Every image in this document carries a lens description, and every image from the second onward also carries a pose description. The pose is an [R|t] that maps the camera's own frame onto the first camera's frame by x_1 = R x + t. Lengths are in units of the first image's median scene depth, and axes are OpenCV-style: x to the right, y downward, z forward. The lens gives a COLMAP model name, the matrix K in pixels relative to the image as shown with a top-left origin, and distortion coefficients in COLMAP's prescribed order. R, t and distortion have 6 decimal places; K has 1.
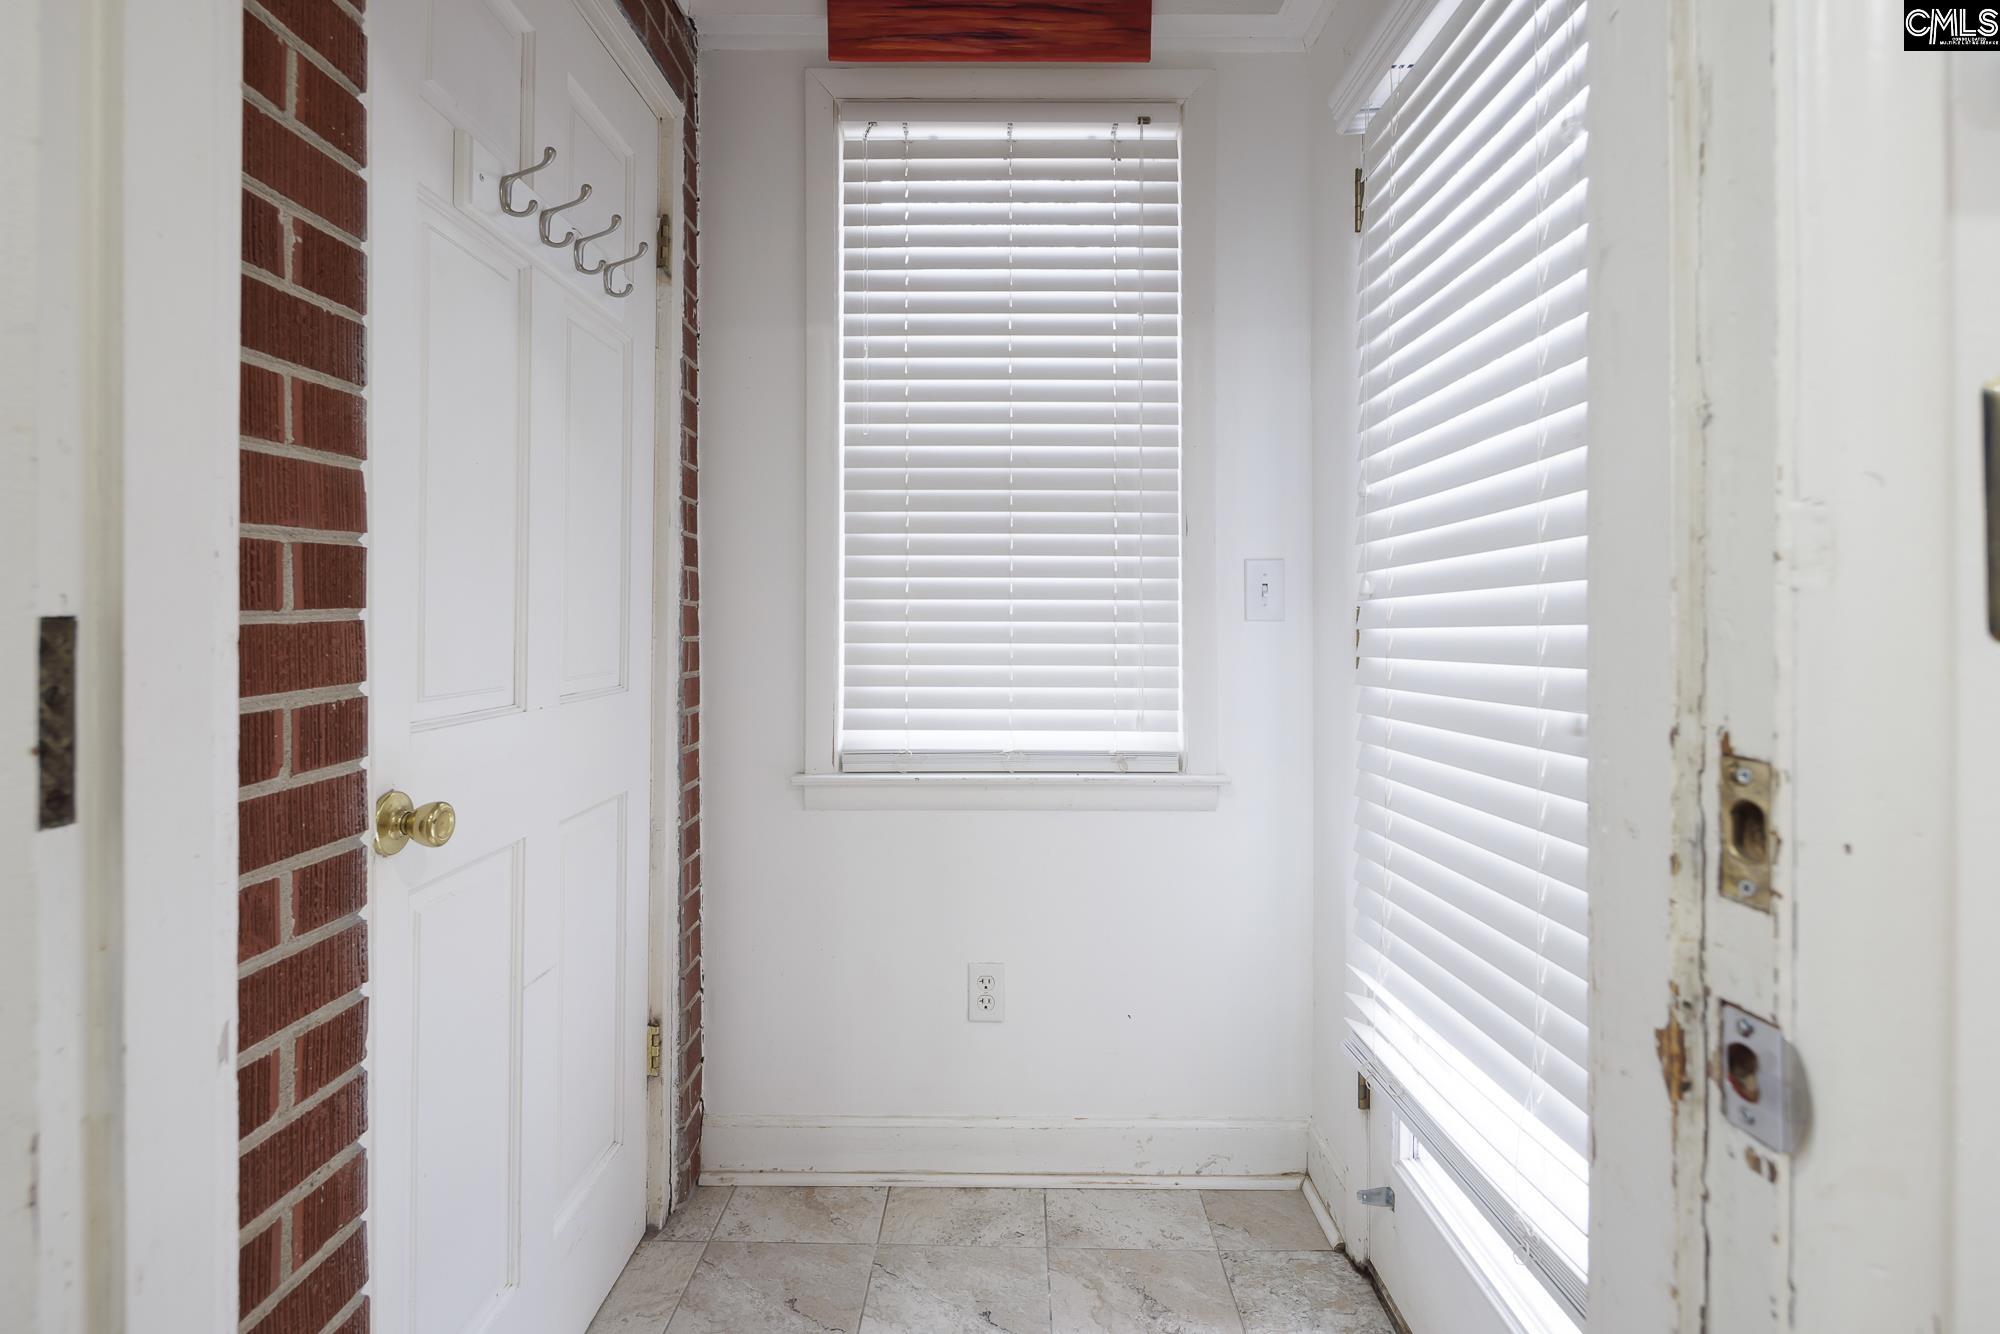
lens RADIAL K [[963.4, 0, 992.5], [0, 963.4, 661.7], [0, 0, 1]] dist [0.005088, -0.004265]
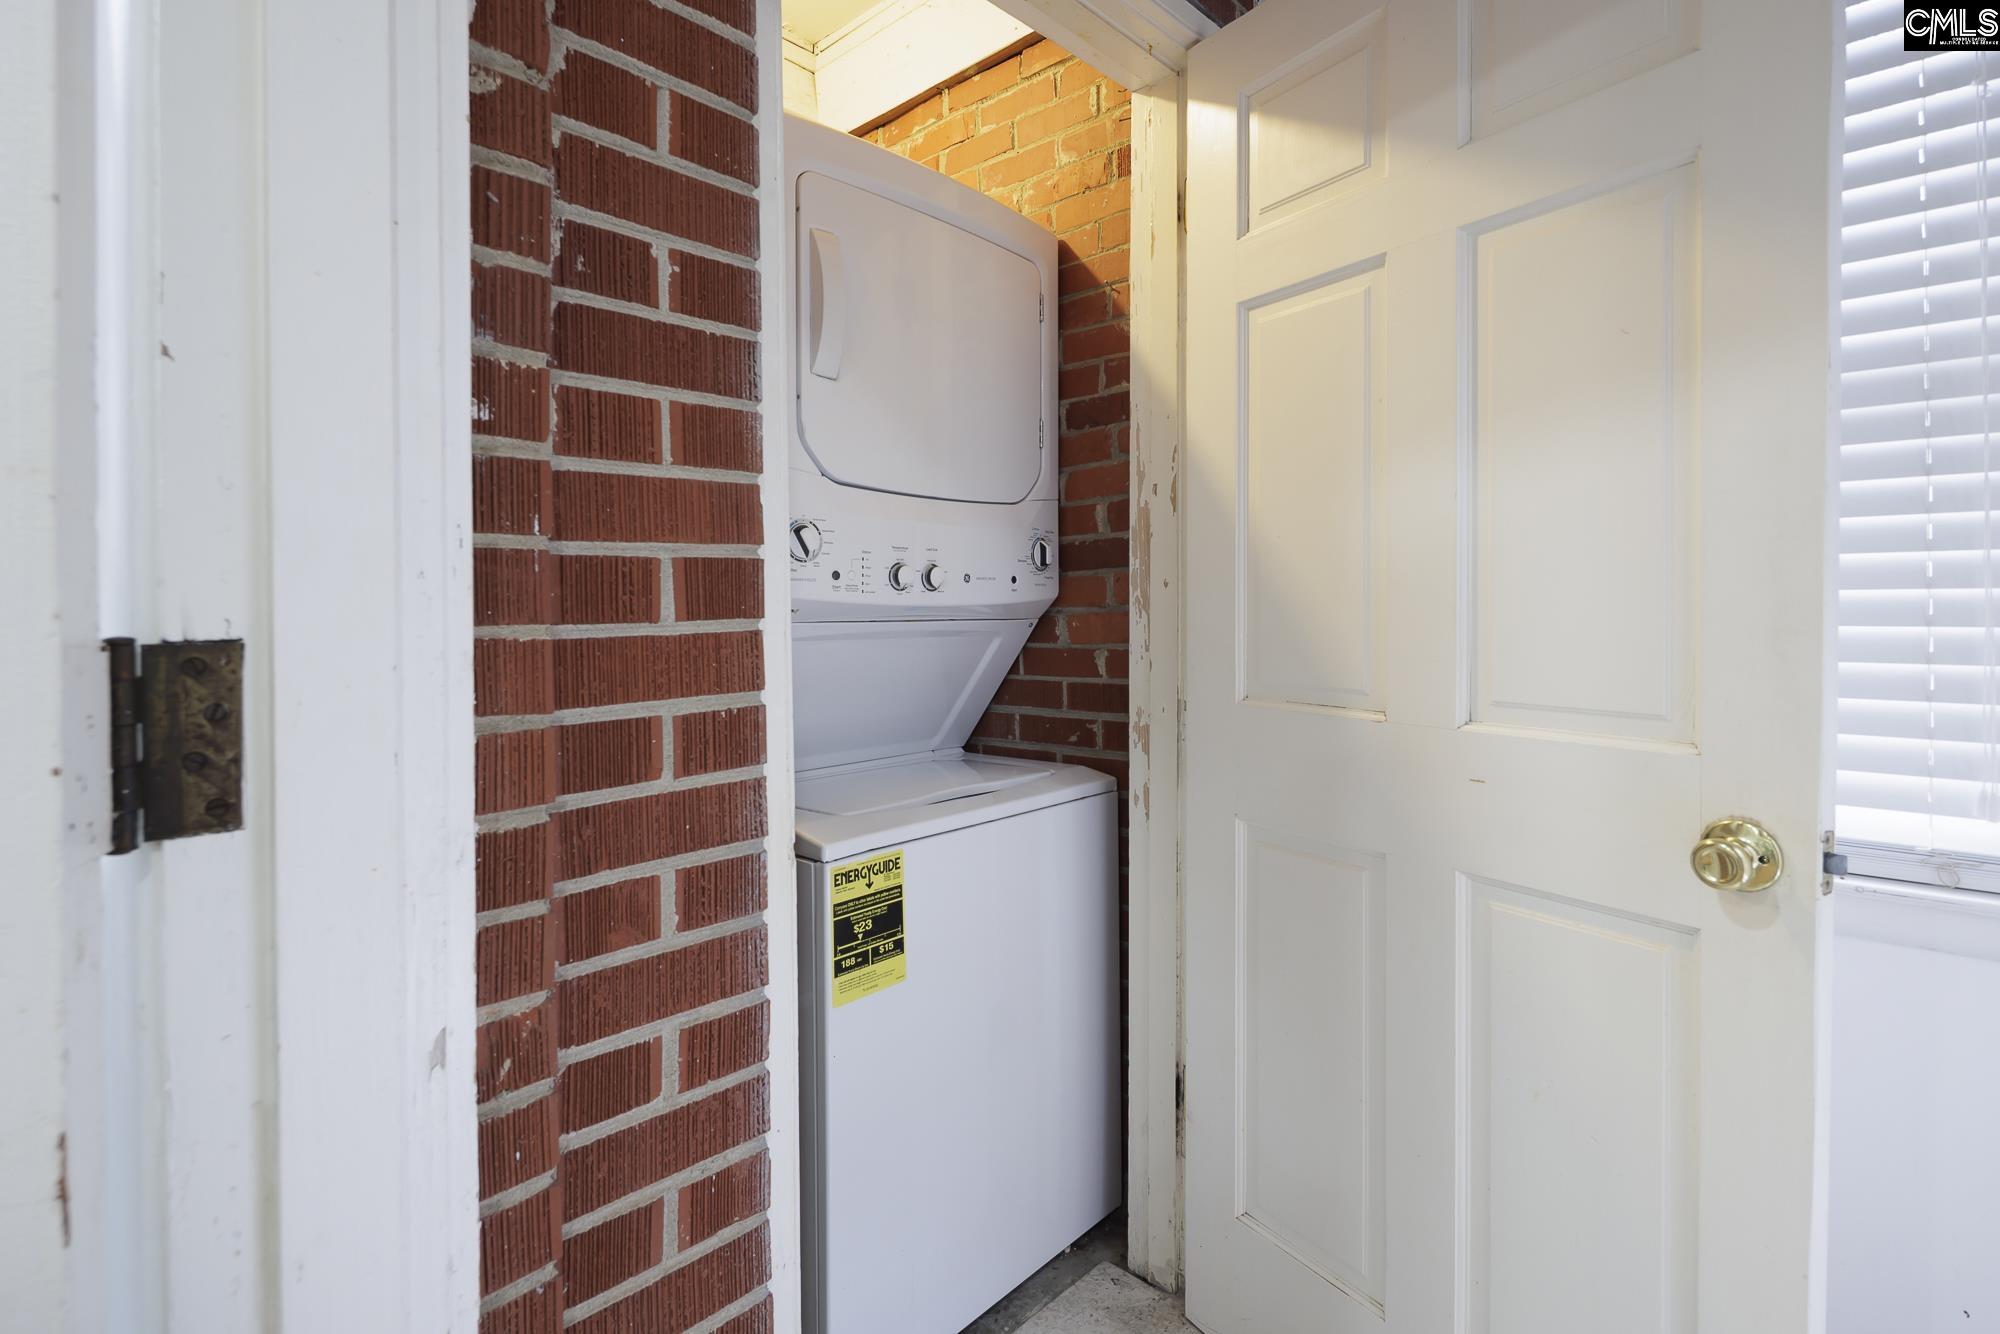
lens RADIAL K [[963.7, 0, 1000.8], [0, 963.7, 633.0], [0, 0, 1]] dist [0.008233, -0.007811]
pose [[0.741003, 0.009811, -0.671430, 0.239349], [-0.025354, 0.999589, -0.013376, -0.035642], [0.671023, 0.026935, 0.740947, 0.449922]]
